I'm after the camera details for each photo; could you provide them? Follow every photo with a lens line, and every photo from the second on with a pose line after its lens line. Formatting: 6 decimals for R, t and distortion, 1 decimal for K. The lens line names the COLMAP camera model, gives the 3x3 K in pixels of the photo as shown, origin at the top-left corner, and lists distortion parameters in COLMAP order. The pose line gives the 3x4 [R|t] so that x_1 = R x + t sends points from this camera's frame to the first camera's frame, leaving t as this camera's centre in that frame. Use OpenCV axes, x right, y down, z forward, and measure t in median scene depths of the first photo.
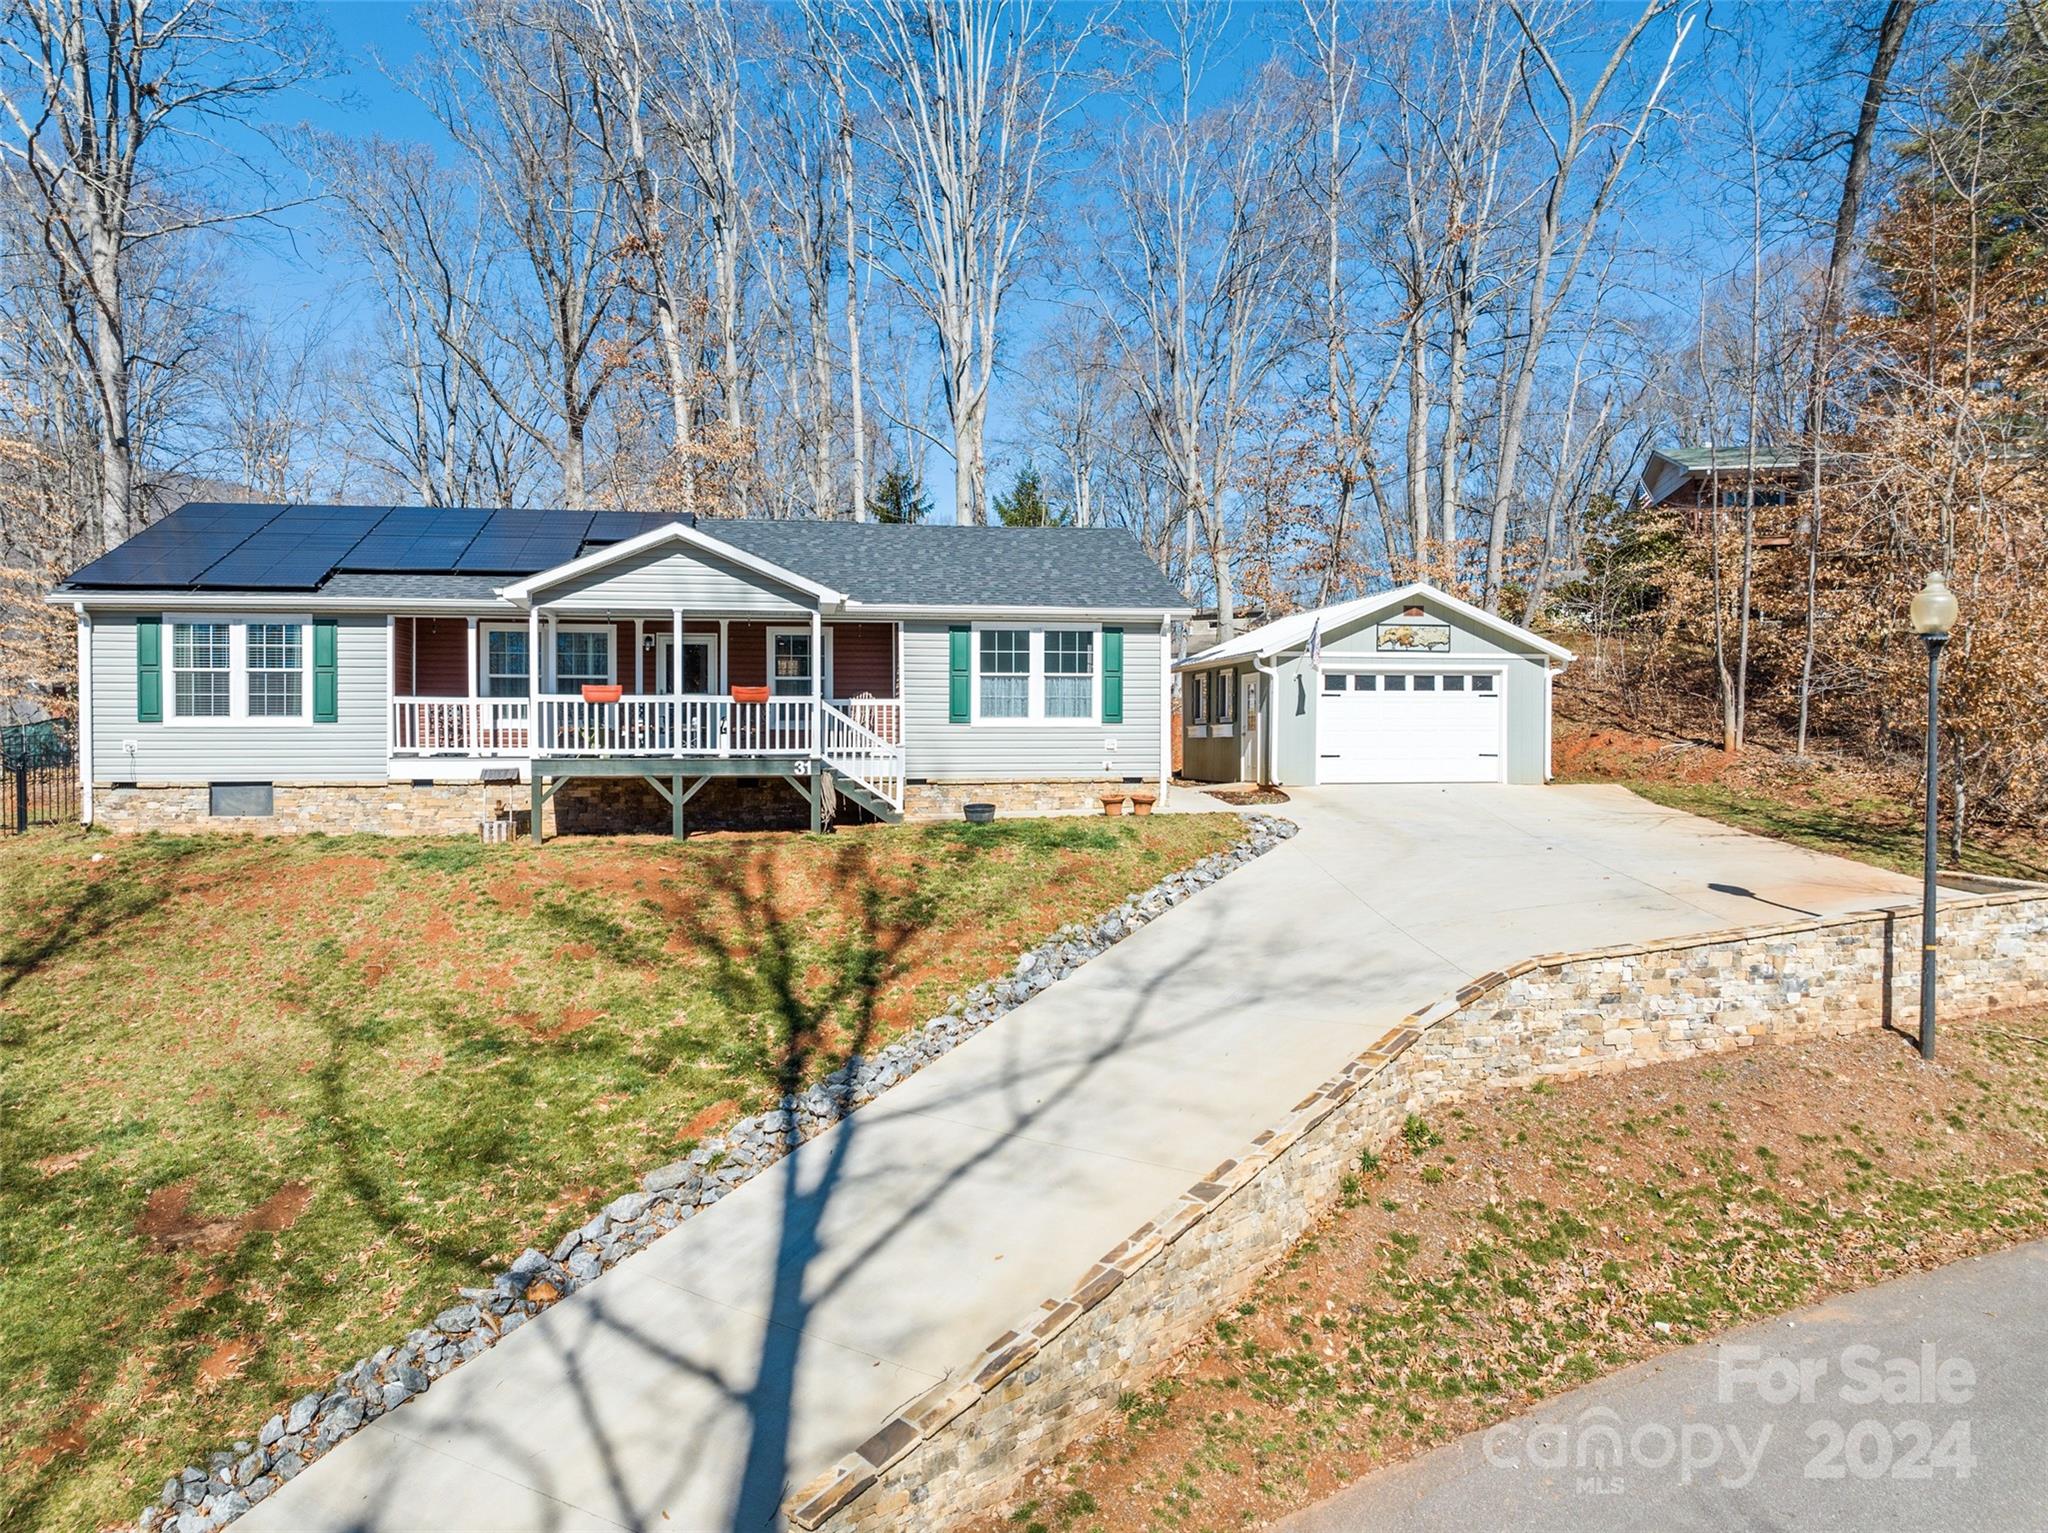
lens RADIAL K [[1424.1, 0, 1026.7], [0, 1424.1, 752.6], [0, 0, 1]] dist [-0.023566, -0.026938]
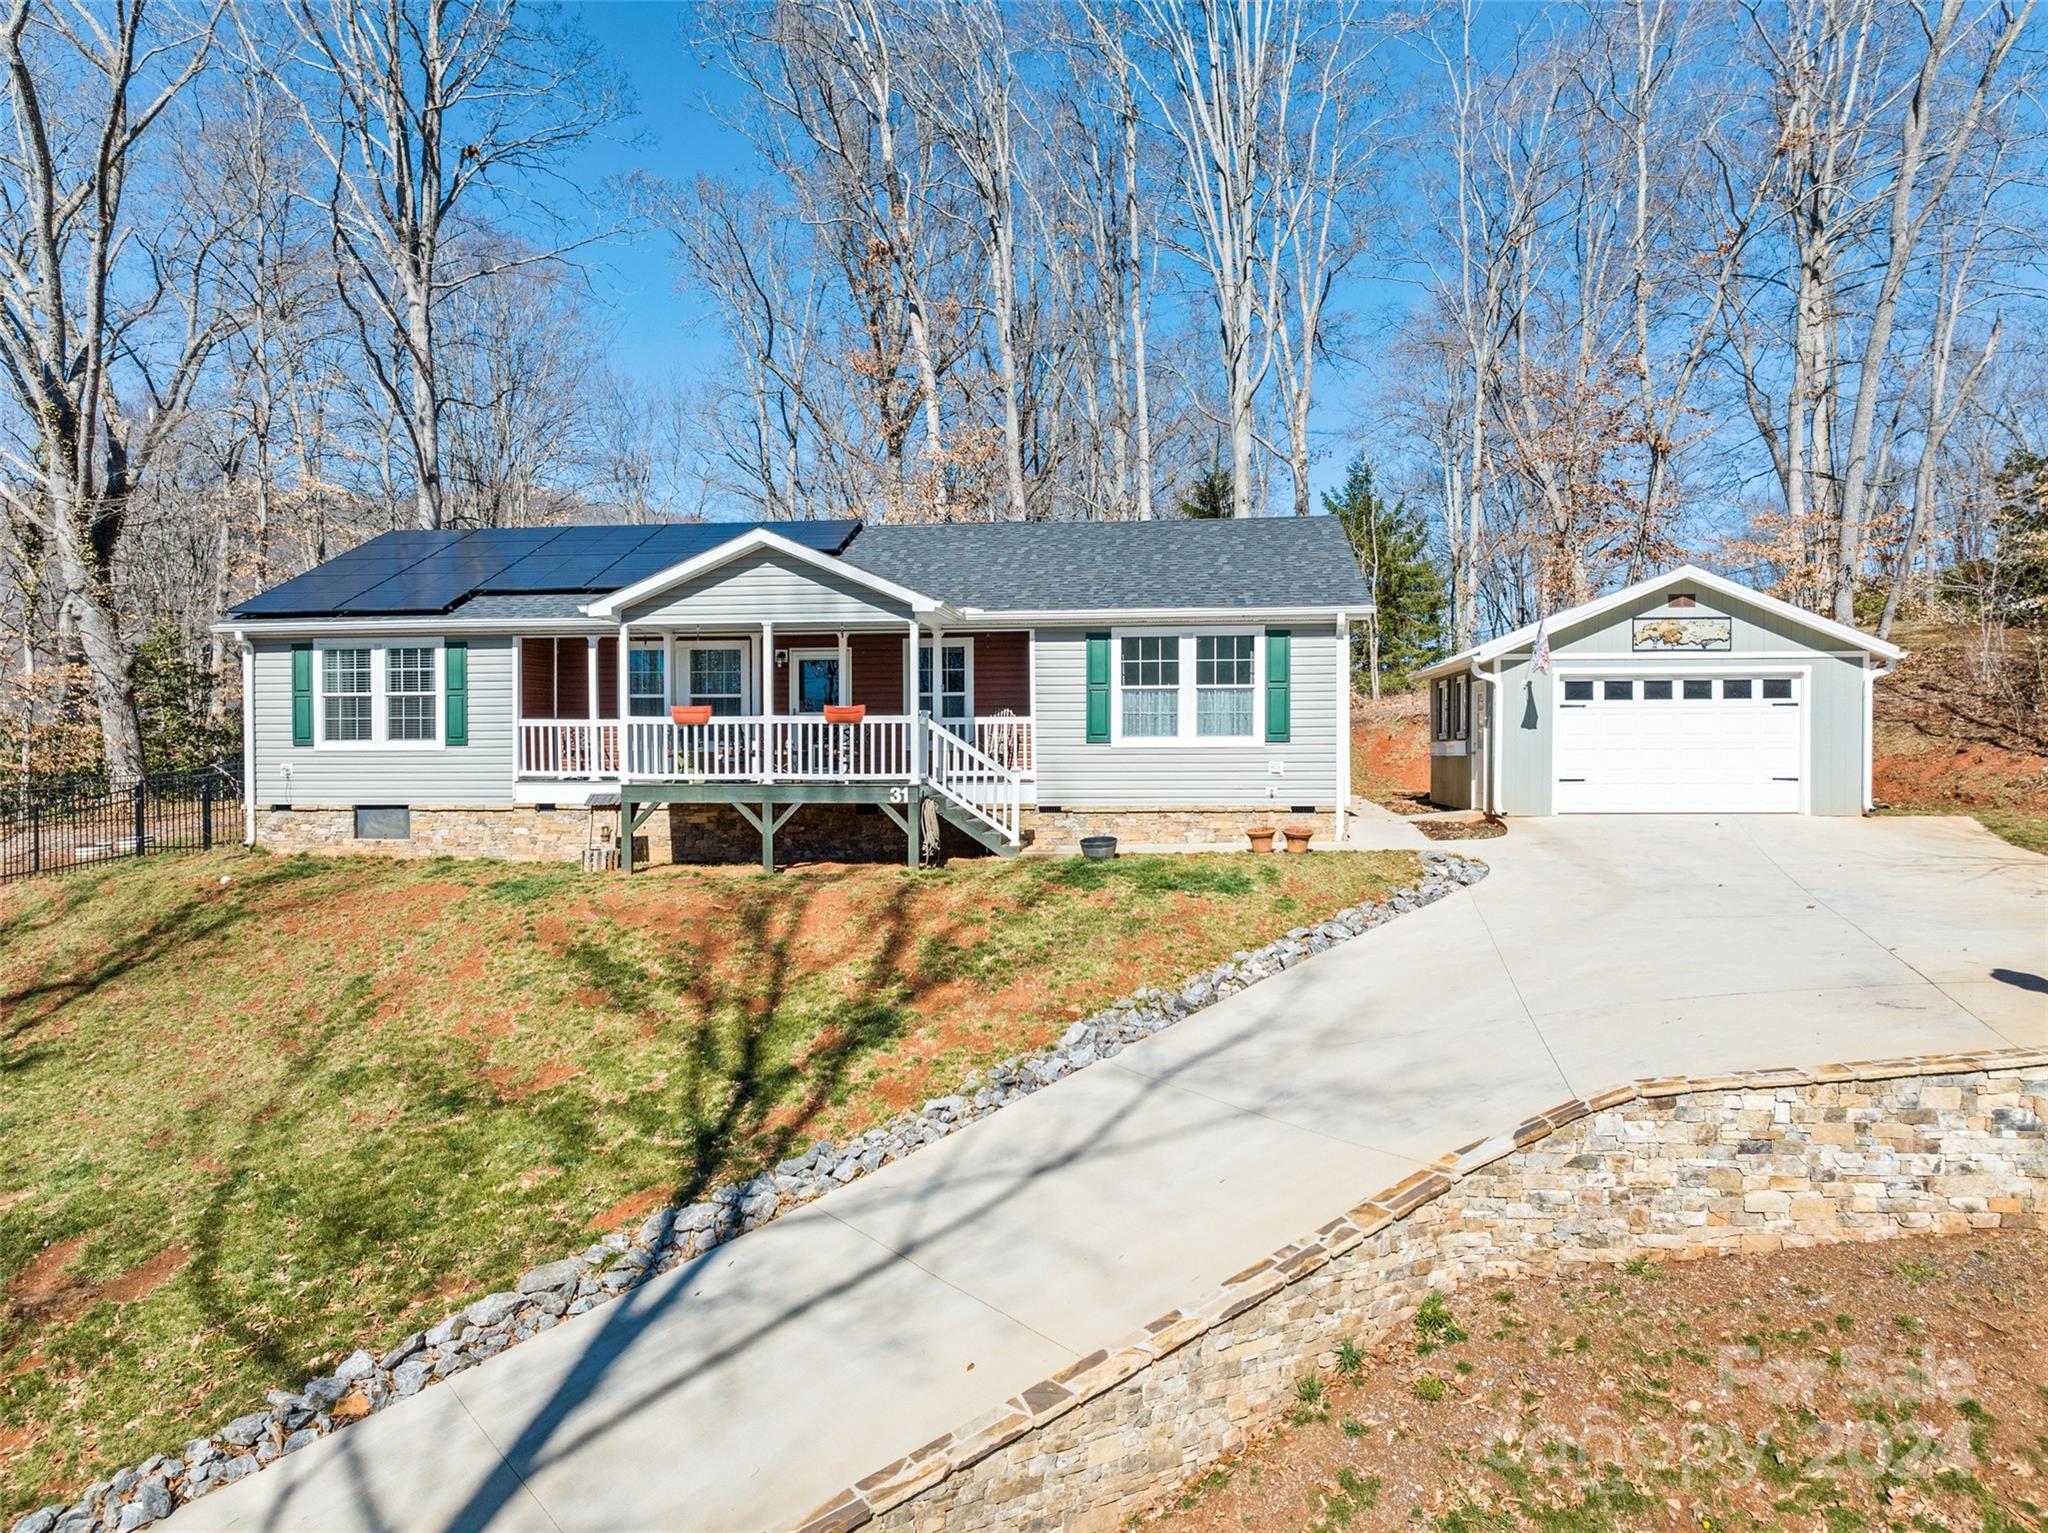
lens RADIAL K [[1427.0, 0, 1032.6], [0, 1427.0, 765.2], [0, 0, 1]] dist [-0.038437, 0.003443]
pose [[0.962159, 0.000525, -0.272488, 0.166553], [0.000380, 0.999995, 0.003269, -0.010849], [0.272488, -0.003249, 0.962154, 0.151457]]
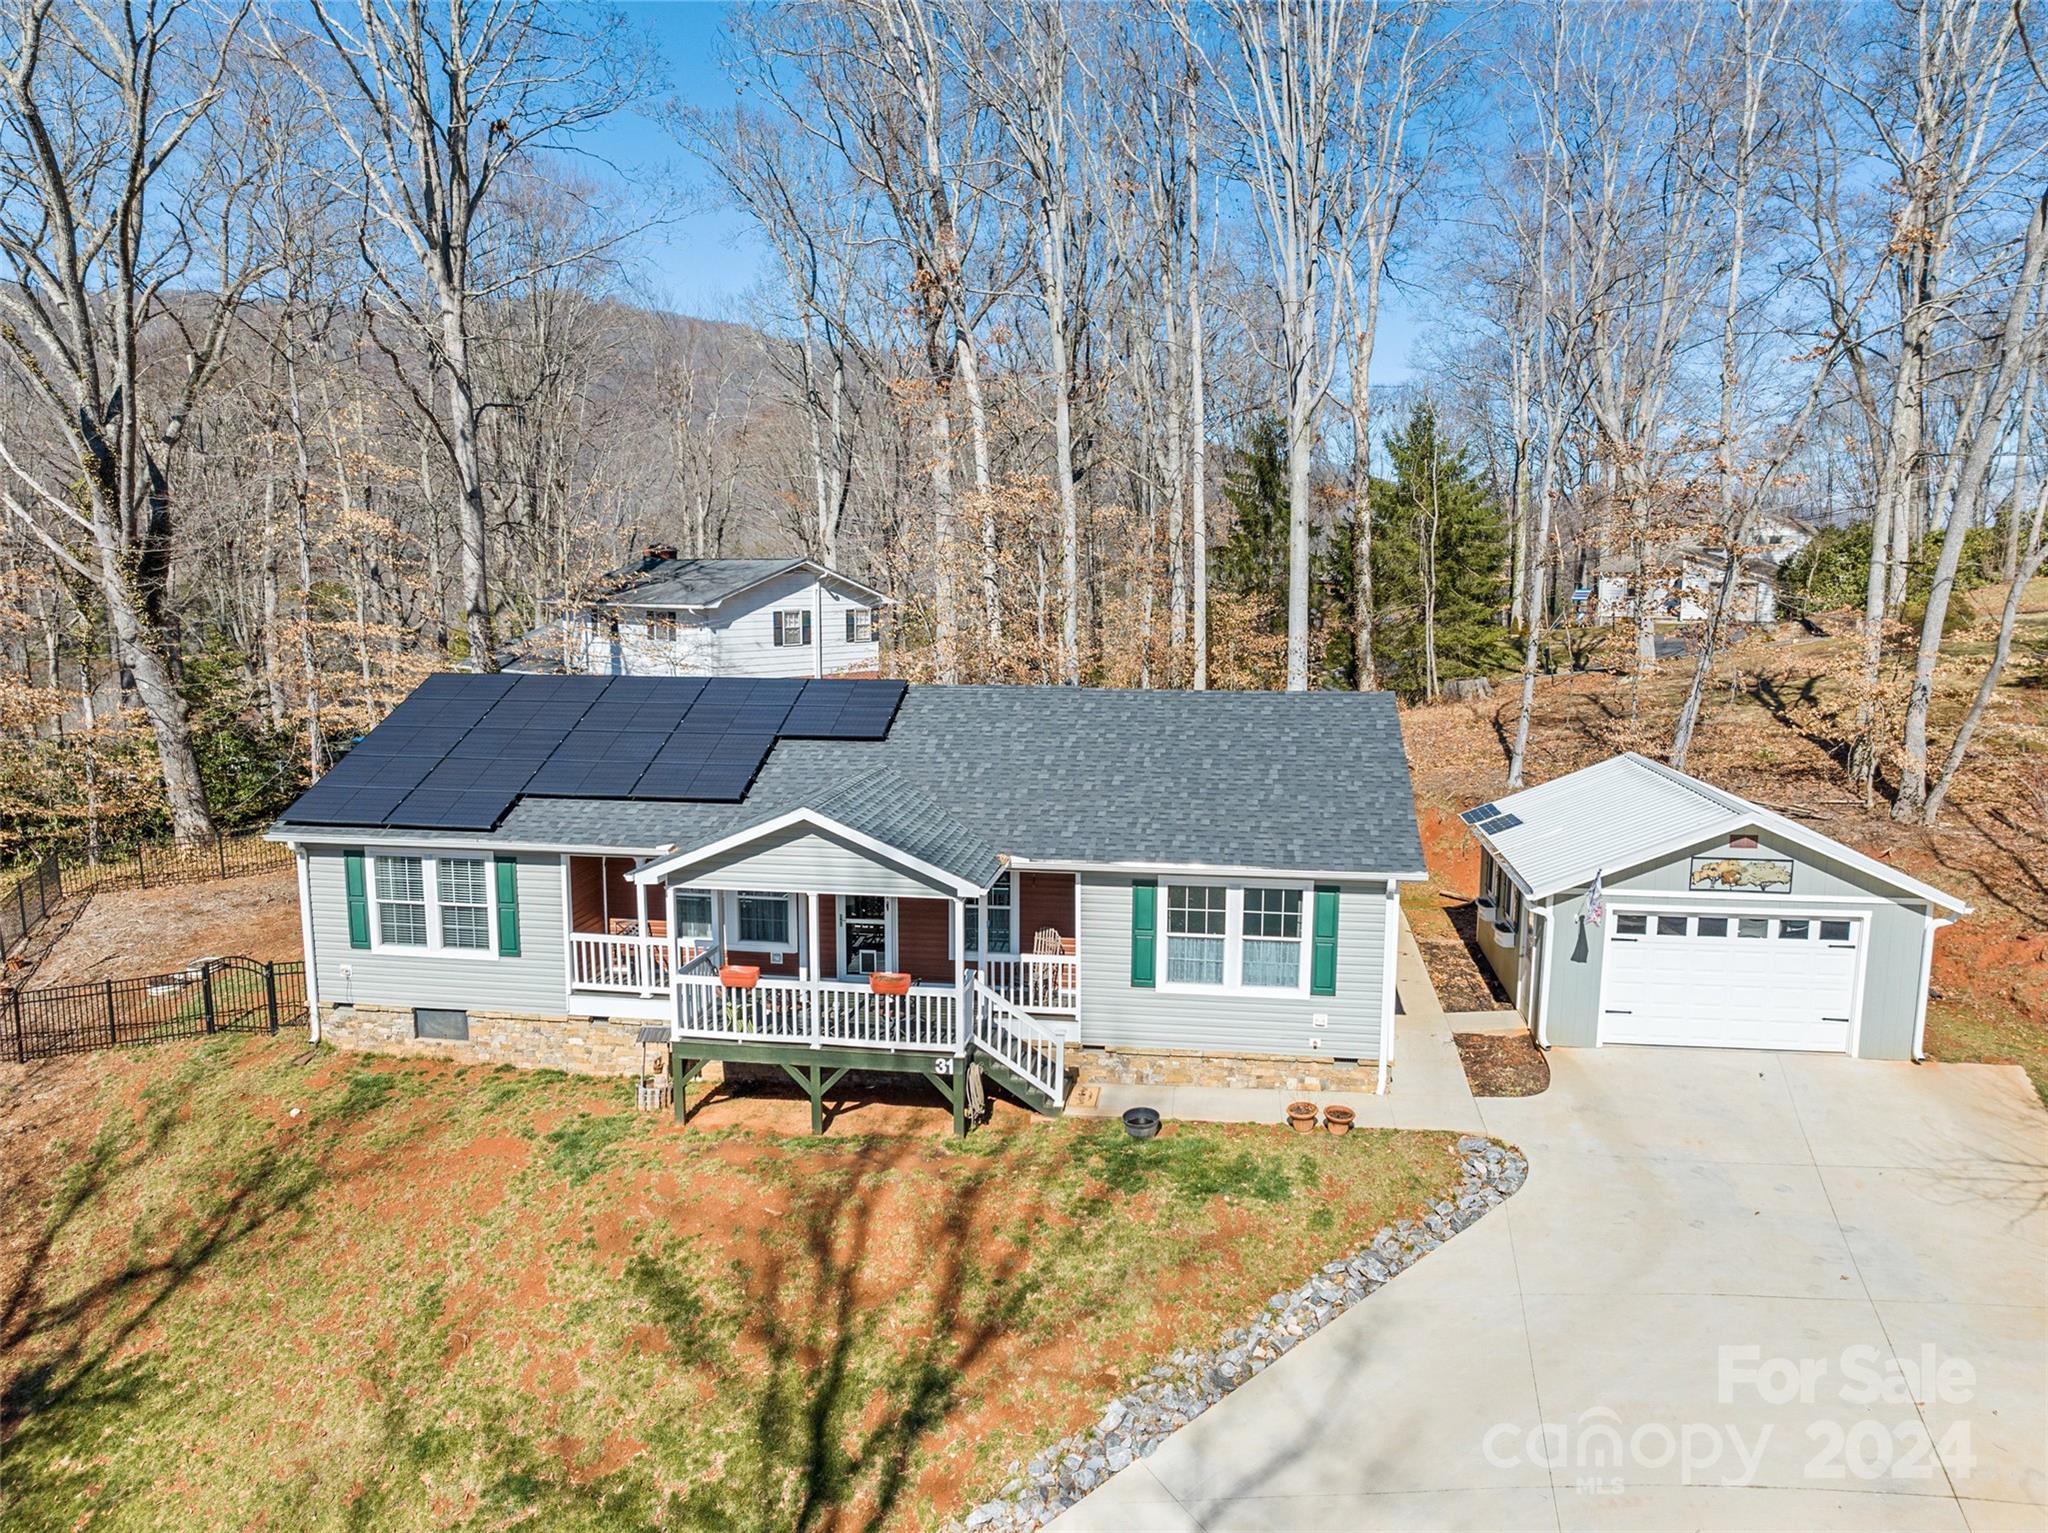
lens RADIAL K [[1421.8, 0, 1034.1], [0, 1421.8, 768.7], [0, 0, 1]] dist [-0.036494, -0.002916]
pose [[0.952499, 0.047978, -0.300738, 0.158793], [-0.008146, 0.991173, 0.132325, -0.292940], [0.304432, -0.123590, 0.944482, 0.177852]]
